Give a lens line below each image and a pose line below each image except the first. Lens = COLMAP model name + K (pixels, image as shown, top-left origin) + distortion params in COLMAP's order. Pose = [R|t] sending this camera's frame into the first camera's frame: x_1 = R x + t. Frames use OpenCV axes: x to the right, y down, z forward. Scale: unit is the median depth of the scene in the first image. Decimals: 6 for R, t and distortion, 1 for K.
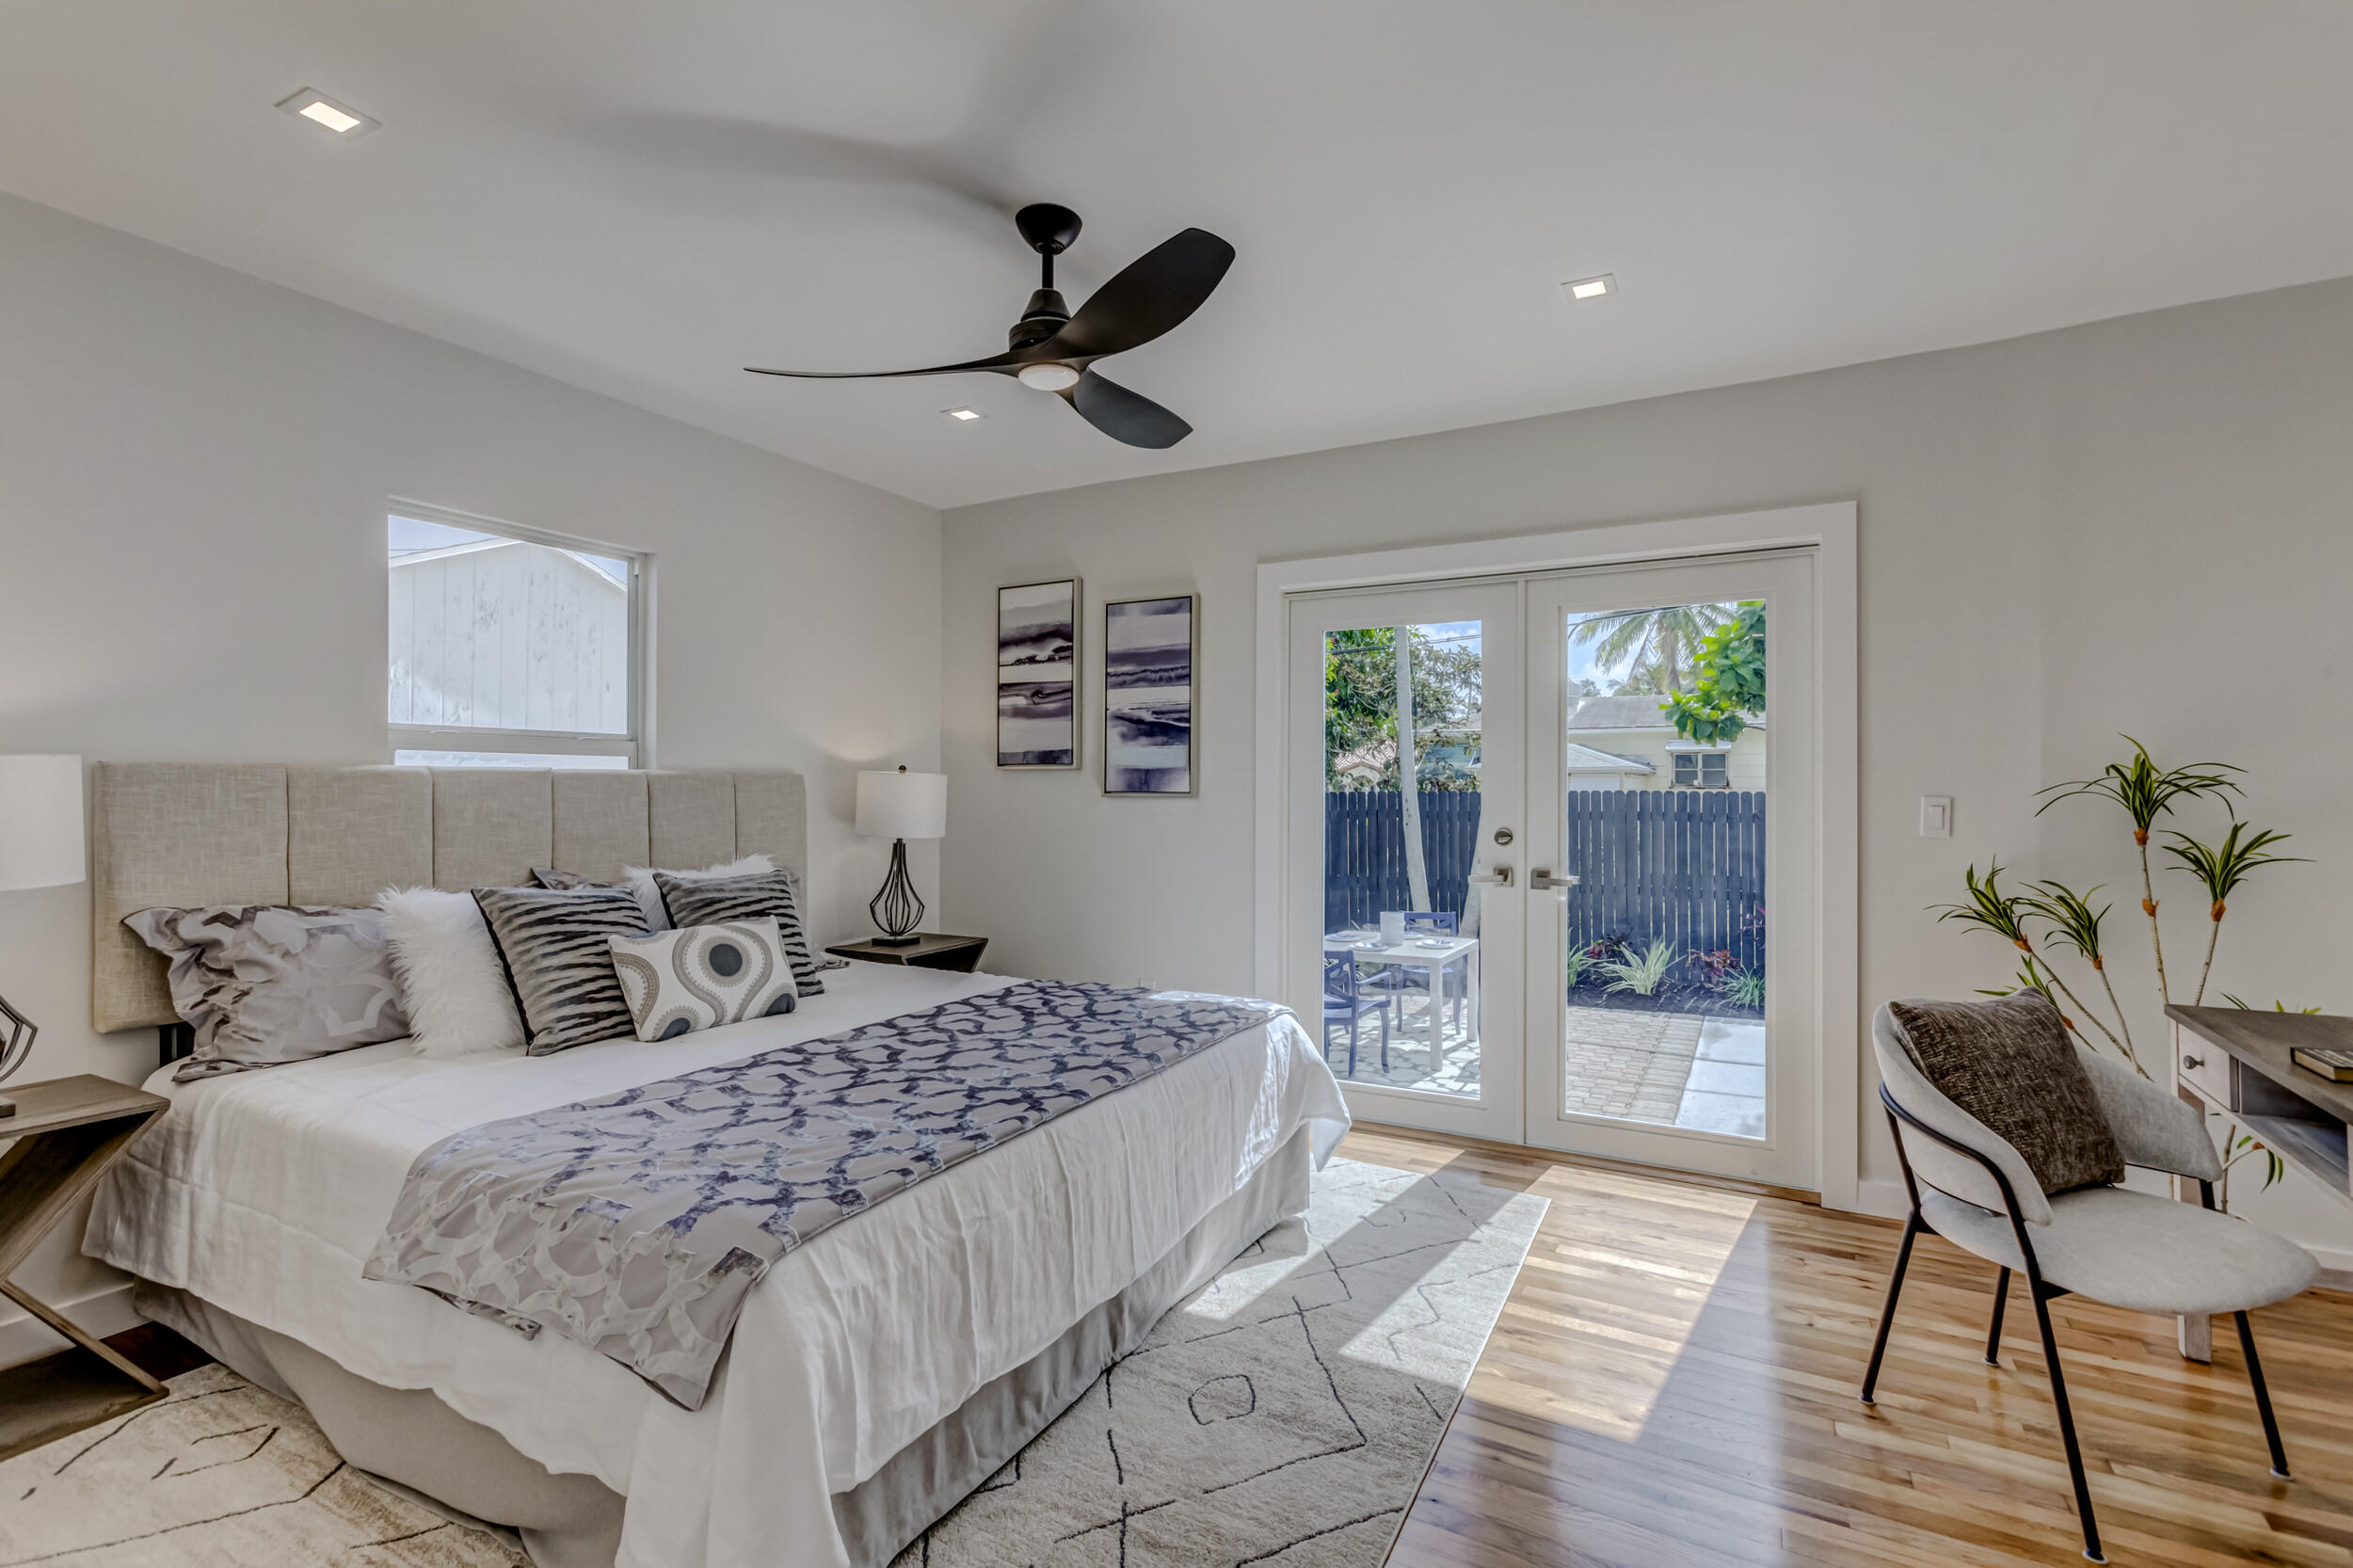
lens RADIAL K [[1070.7, 0, 1192.7], [0, 1070.7, 784.8], [0, 0, 1]] dist [-0.015448, 0.011033]
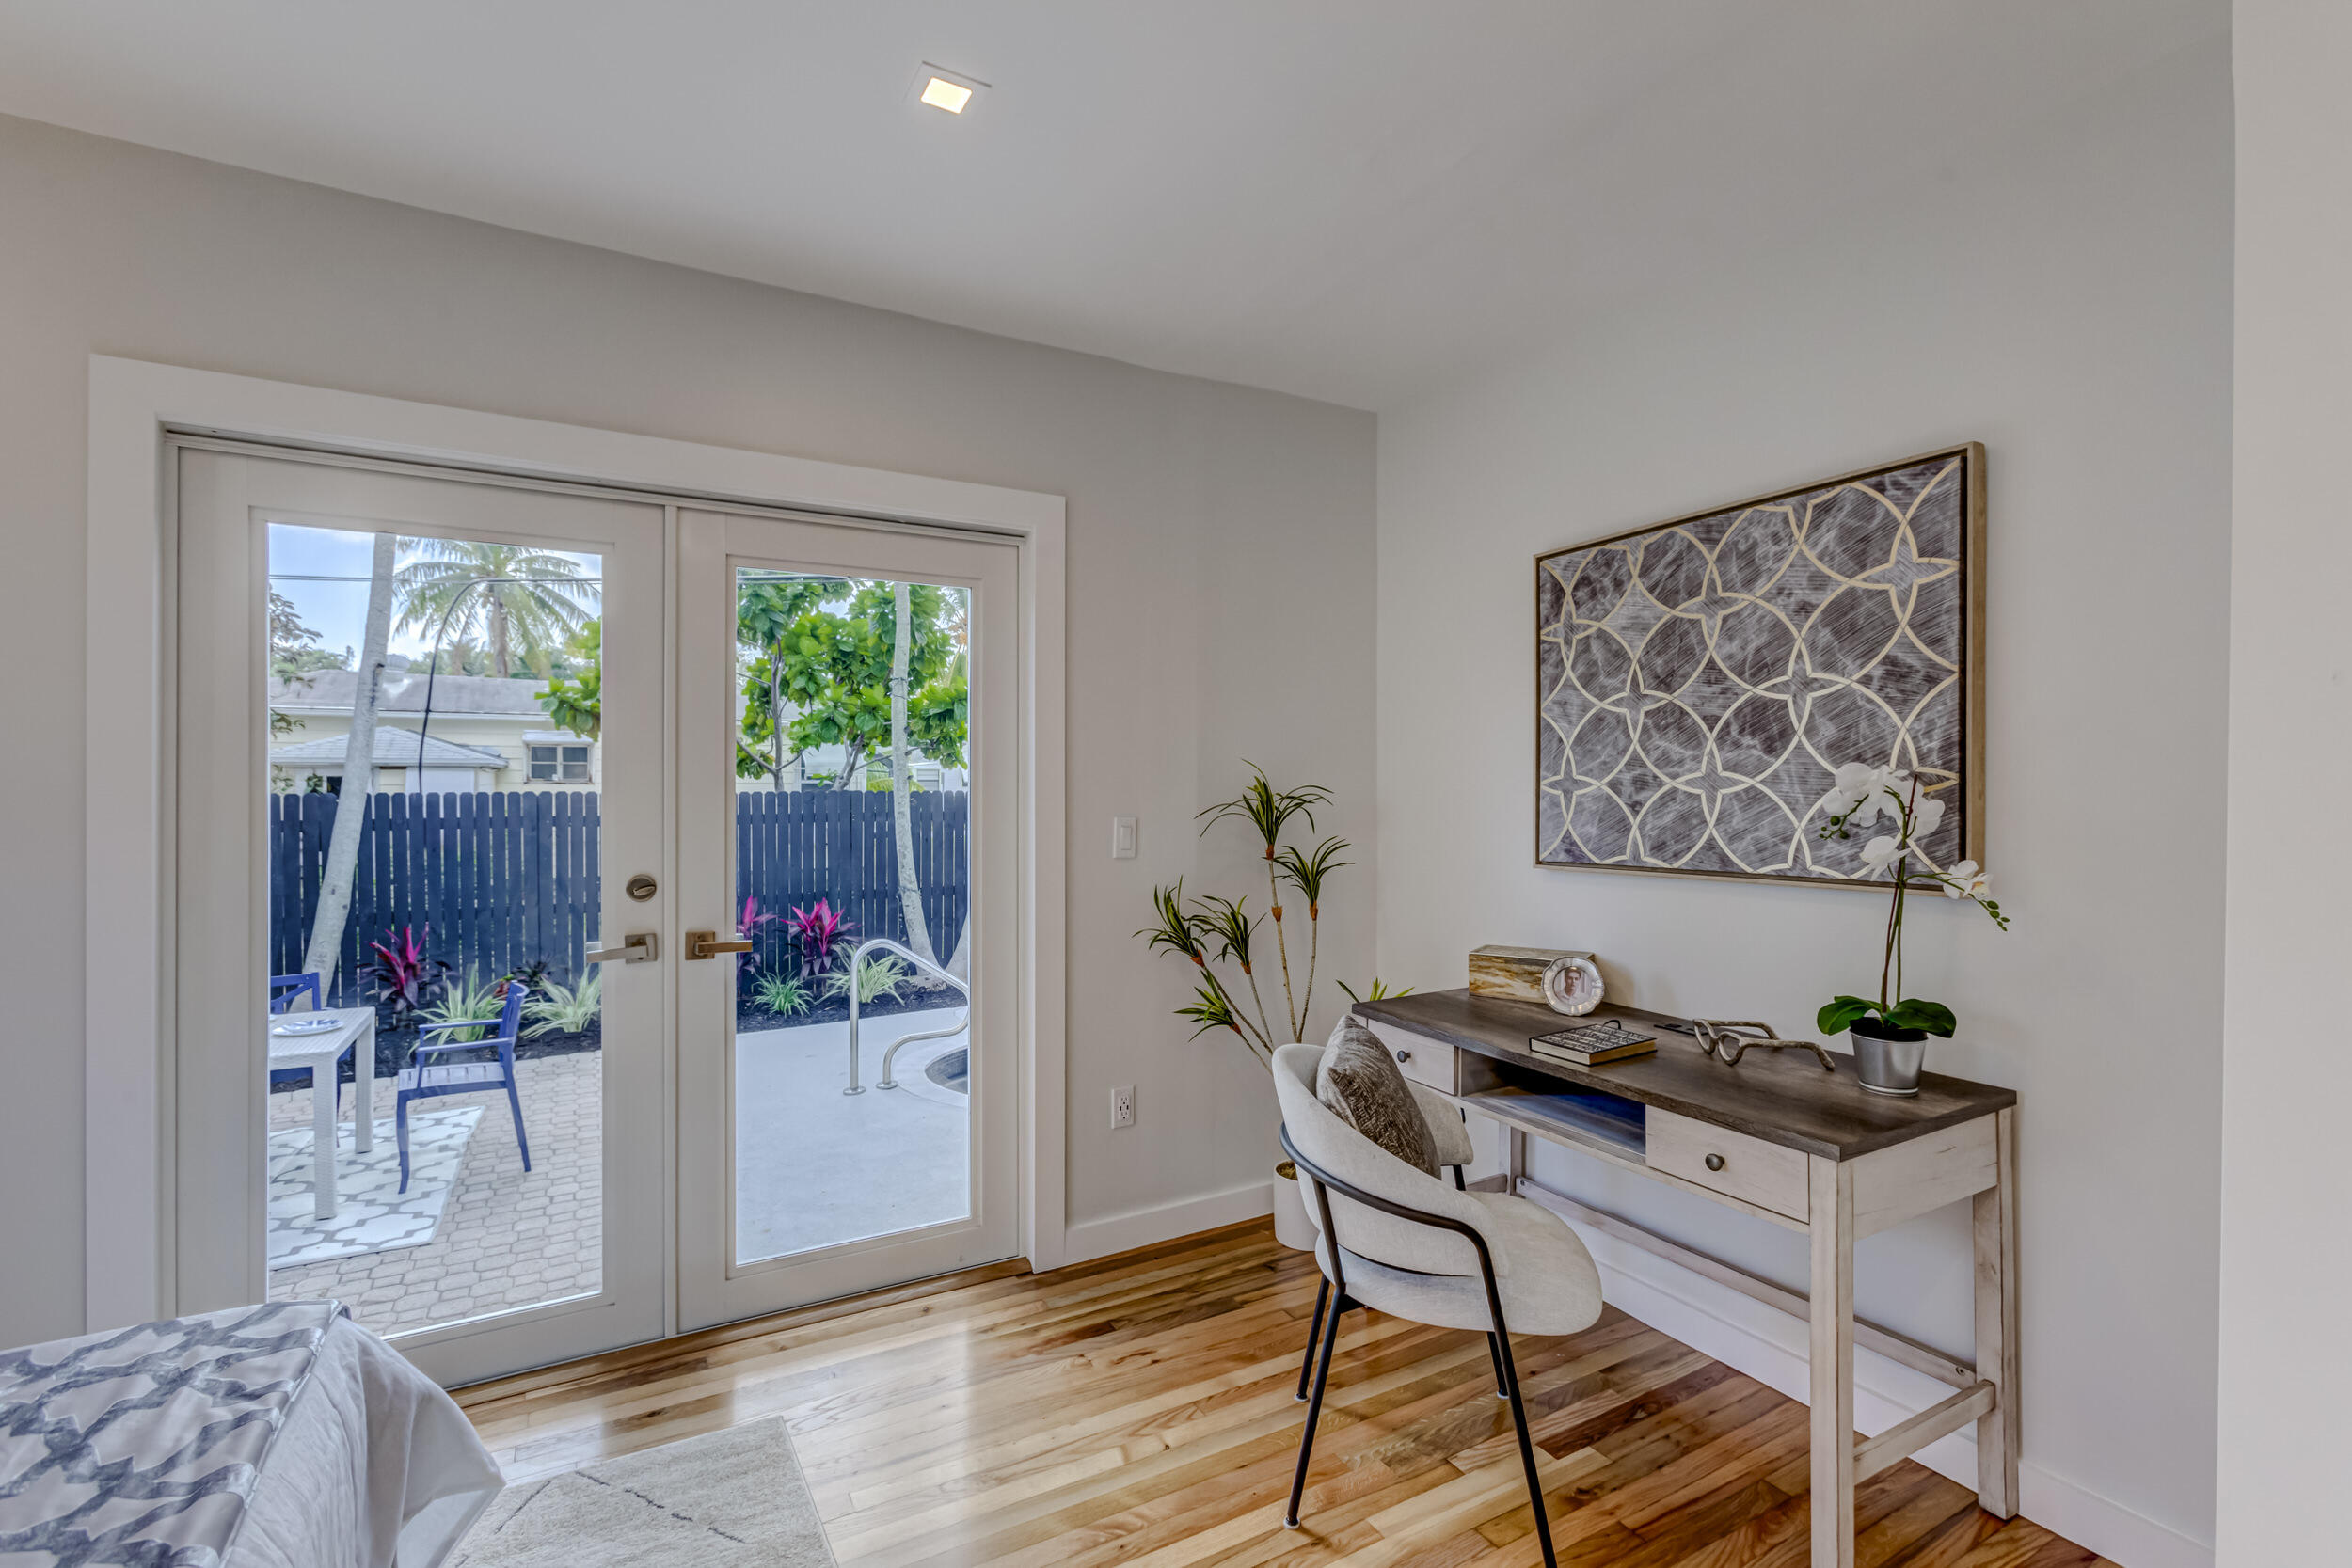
lens RADIAL K [[1070.1, 0, 1158.2], [0, 1070.1, 798.7], [0, 0, 1]] dist [-0.015448, 0.011033]
pose [[0.537480, -0.013856, 0.843163, -0.109921], [-0.004676, 0.999801, 0.019410, -0.024982], [-0.843264, -0.014375, 0.537308, 0.427359]]
